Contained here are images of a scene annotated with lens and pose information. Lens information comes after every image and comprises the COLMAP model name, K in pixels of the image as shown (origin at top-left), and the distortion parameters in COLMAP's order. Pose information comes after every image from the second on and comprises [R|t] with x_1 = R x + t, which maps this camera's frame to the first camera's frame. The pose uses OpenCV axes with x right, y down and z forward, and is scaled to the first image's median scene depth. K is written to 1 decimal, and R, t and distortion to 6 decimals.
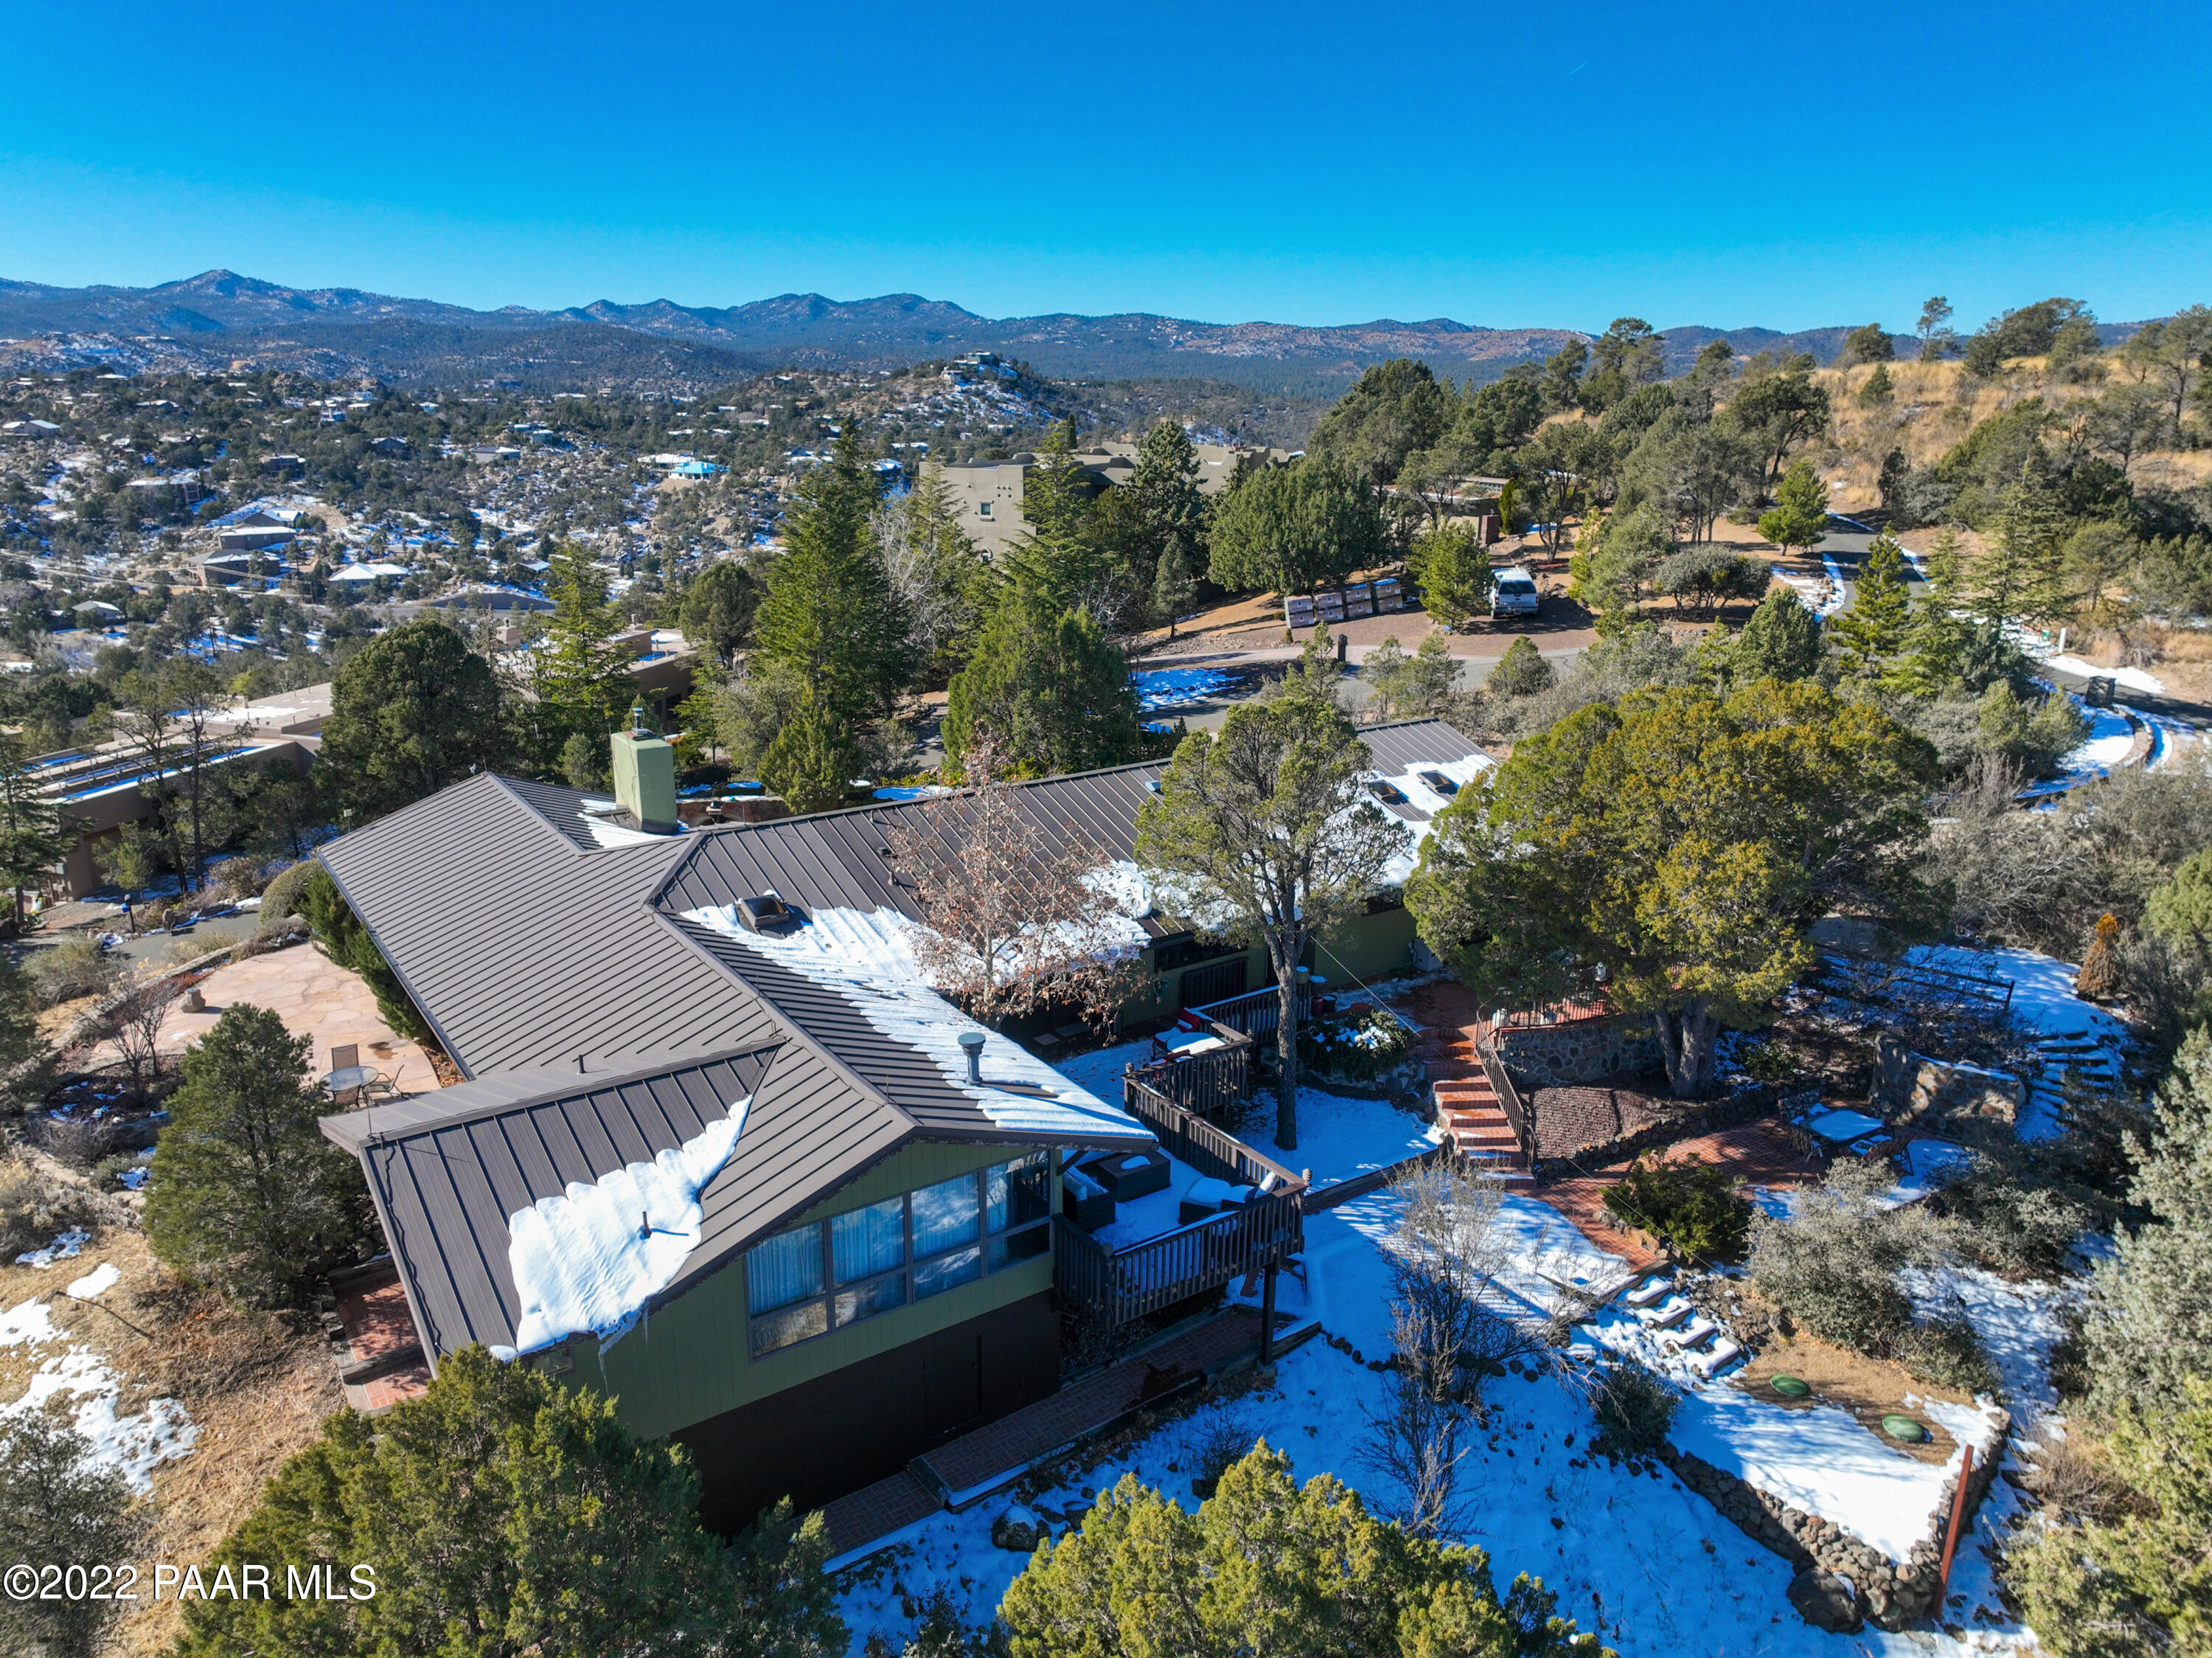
lens RADIAL K [[1556.1, 0, 1107.7], [0, 1556.1, 824.8], [0, 0, 1]] dist [-0.014810, 0.029040]
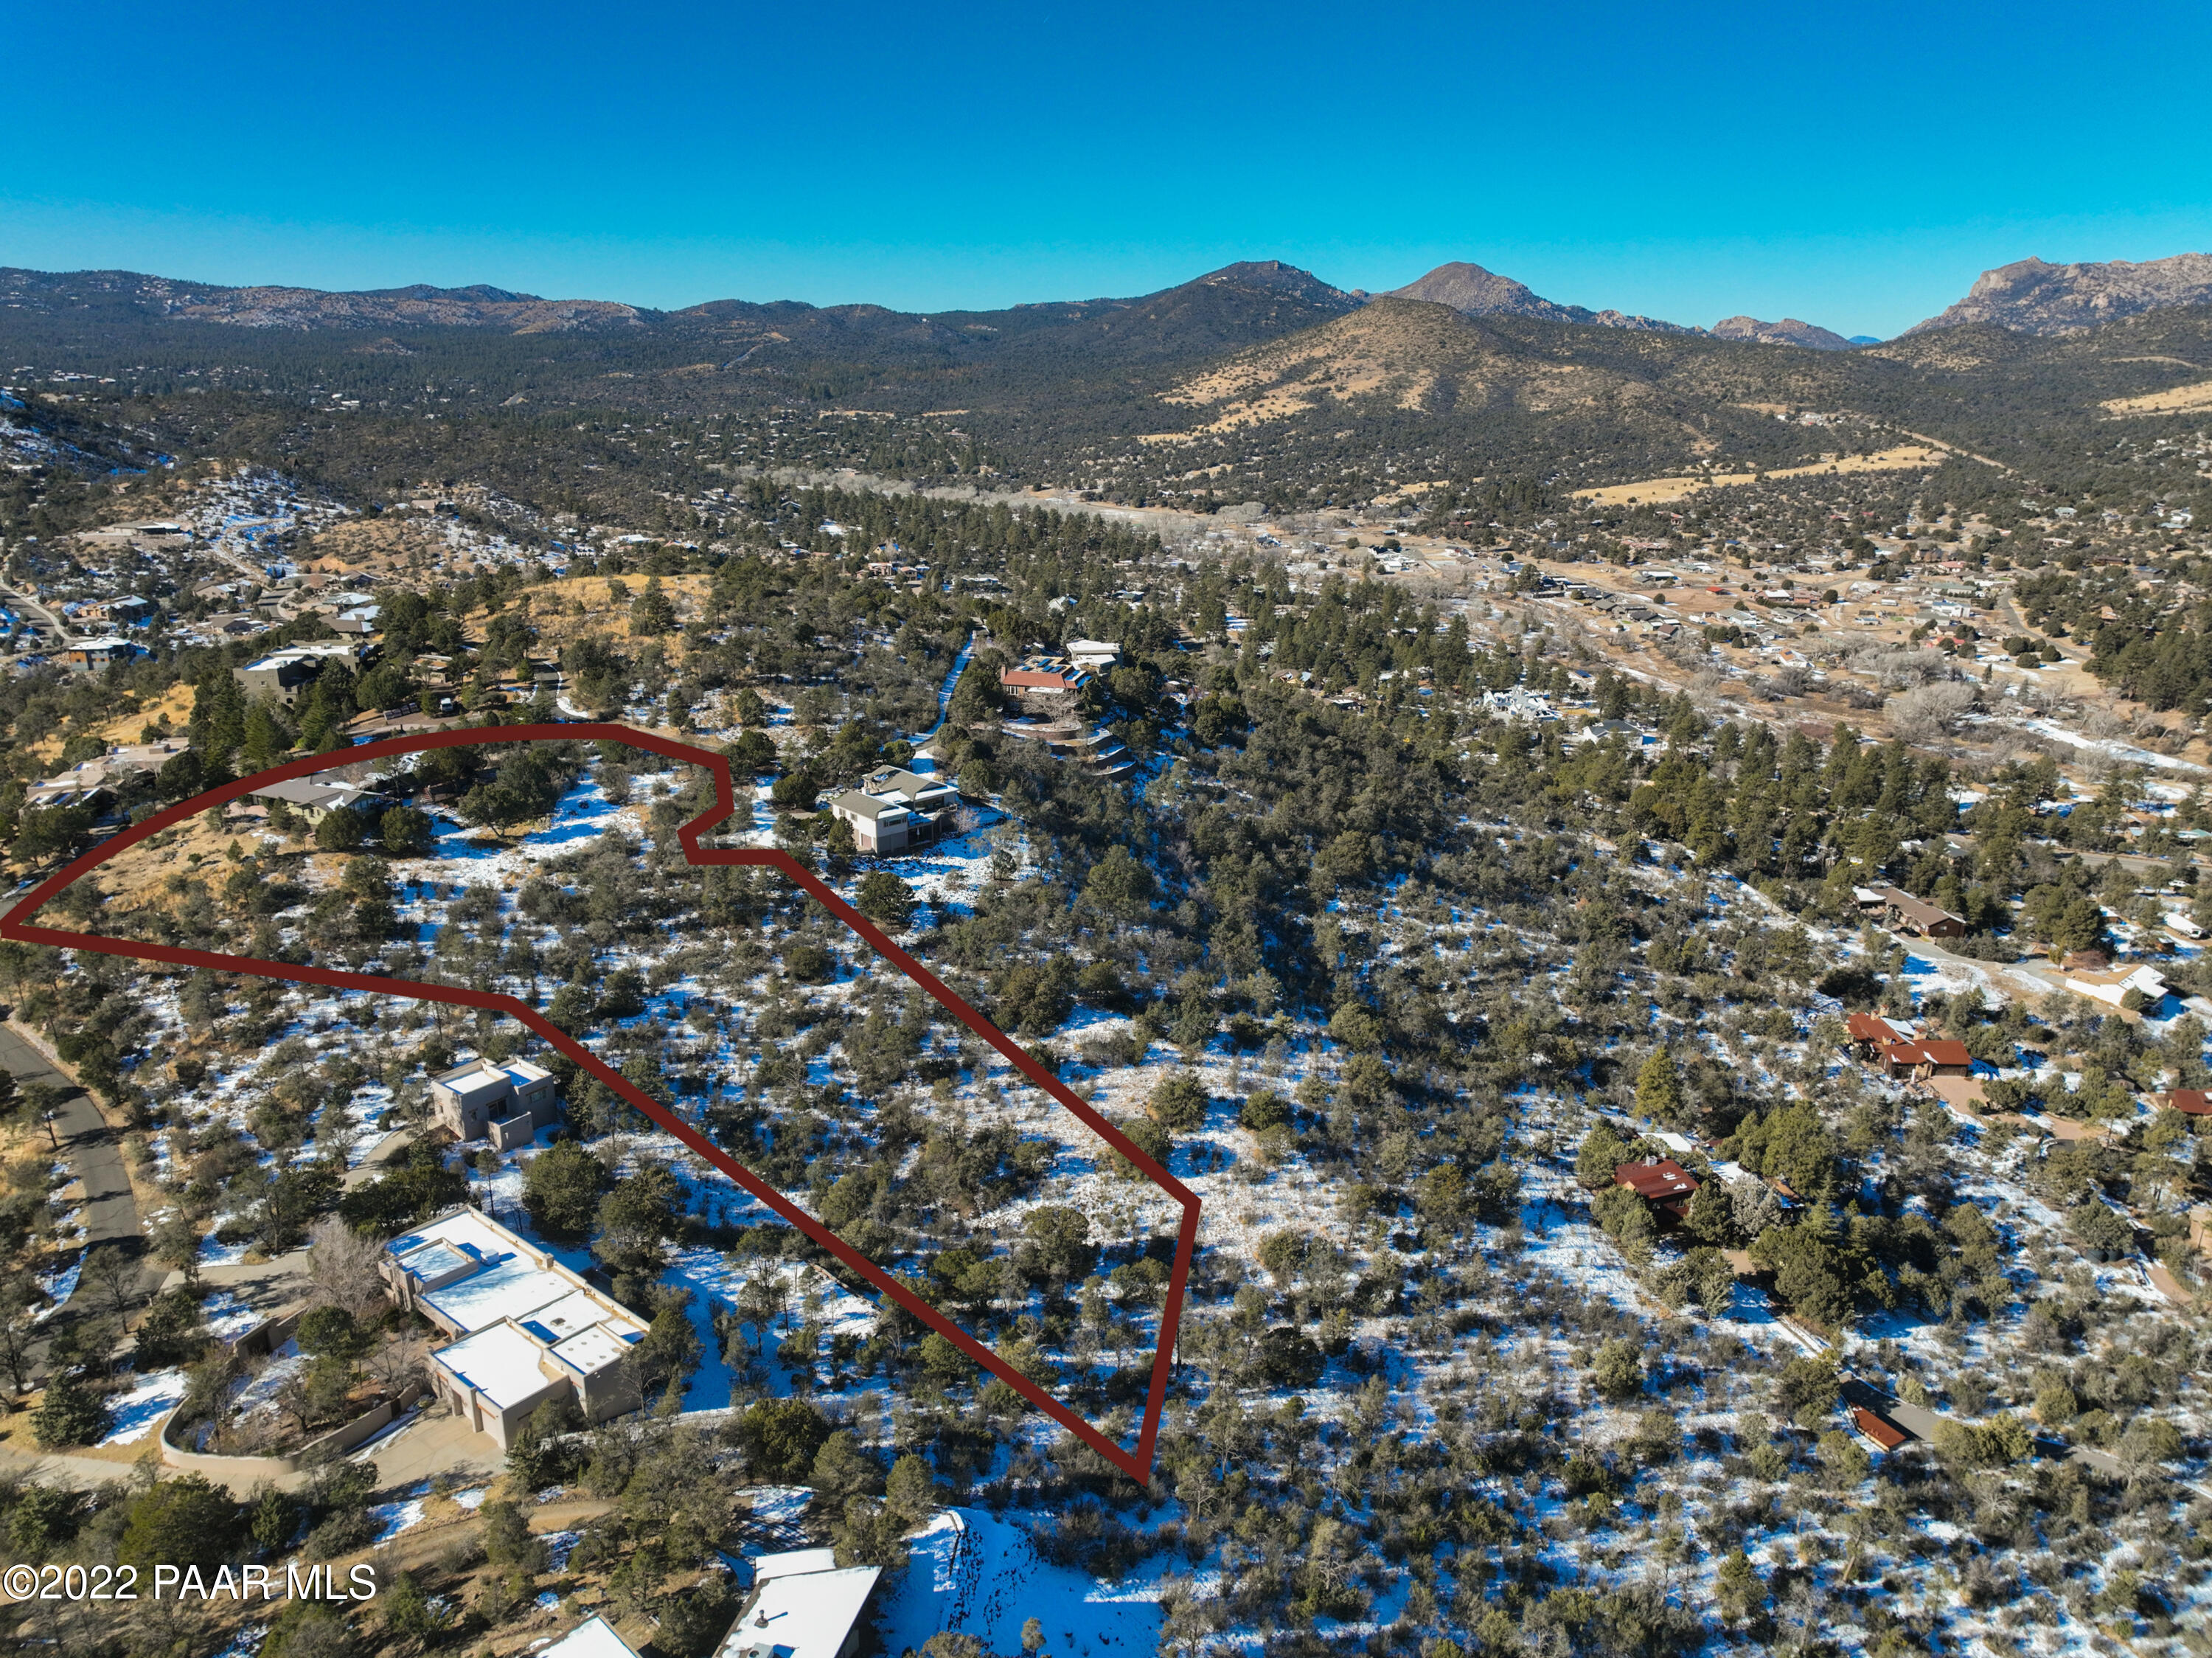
lens RADIAL K [[1556.1, 0, 1107.7], [0, 1556.1, 824.8], [0, 0, 1]] dist [-0.014810, 0.029040]
pose [[0.845594, -0.159064, 0.509578, -0.029162], [0.145588, 0.987105, 0.066534, 0.010121], [-0.513590, 0.017928, 0.857848, -0.250564]]
